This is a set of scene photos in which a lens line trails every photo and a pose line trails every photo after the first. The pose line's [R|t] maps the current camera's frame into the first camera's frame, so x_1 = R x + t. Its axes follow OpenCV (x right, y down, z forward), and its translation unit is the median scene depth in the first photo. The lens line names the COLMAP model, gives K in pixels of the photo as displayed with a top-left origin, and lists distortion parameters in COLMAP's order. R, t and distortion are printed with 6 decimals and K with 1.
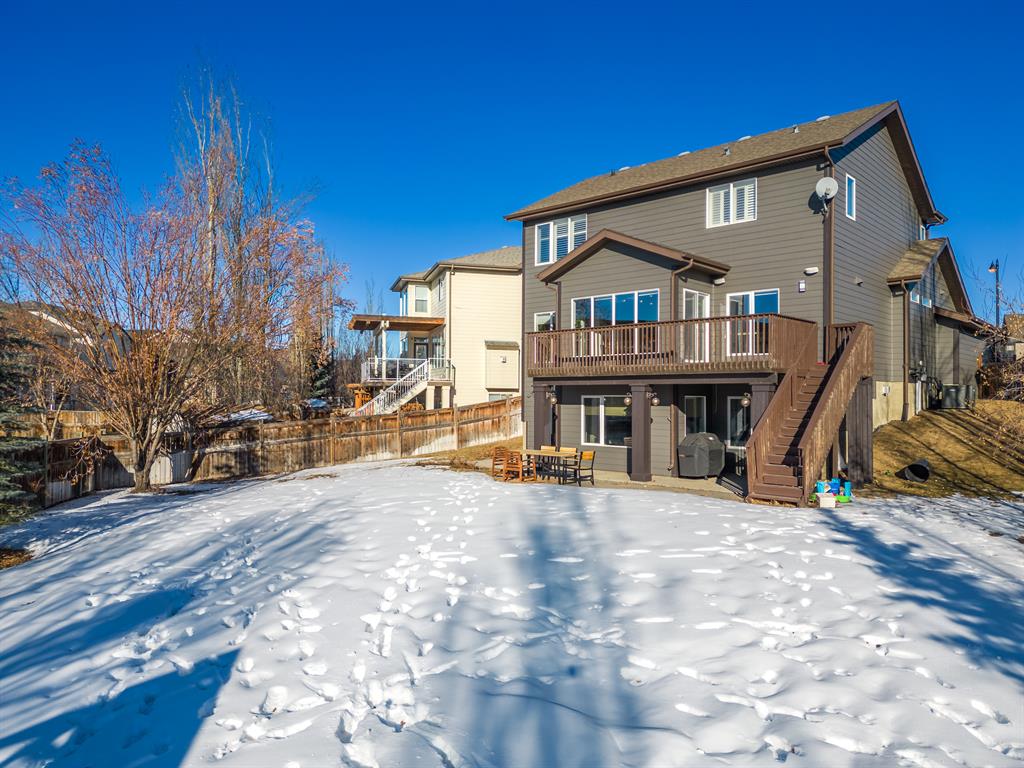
lens RADIAL K [[712.6, 0, 512.0], [0, 712.6, 384.0], [0, 0, 1]] dist [-0.031793, -0.001084]
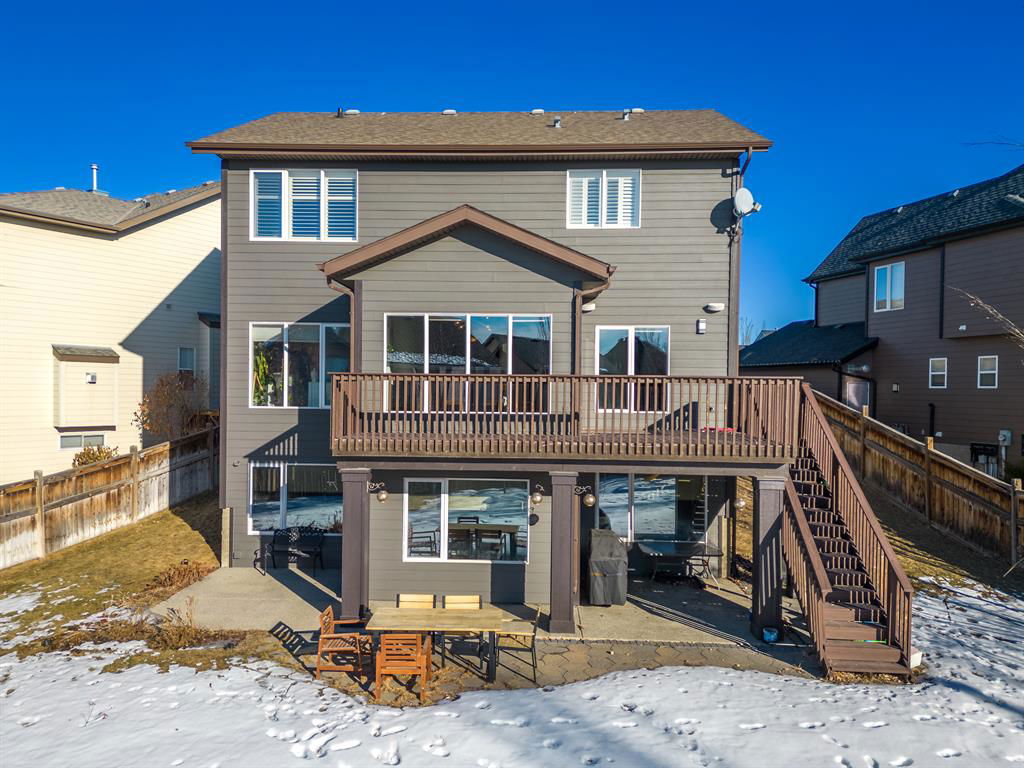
lens RADIAL K [[726.3, 0, 511.3], [0, 726.3, 391.6], [0, 0, 1]] dist [0.037842, -0.003044]
pose [[0.766383, 0.010302, 0.642302, -0.222292], [-0.025095, 0.999588, 0.013910, -0.065823], [-0.641894, -0.026779, 0.766326, 0.472857]]
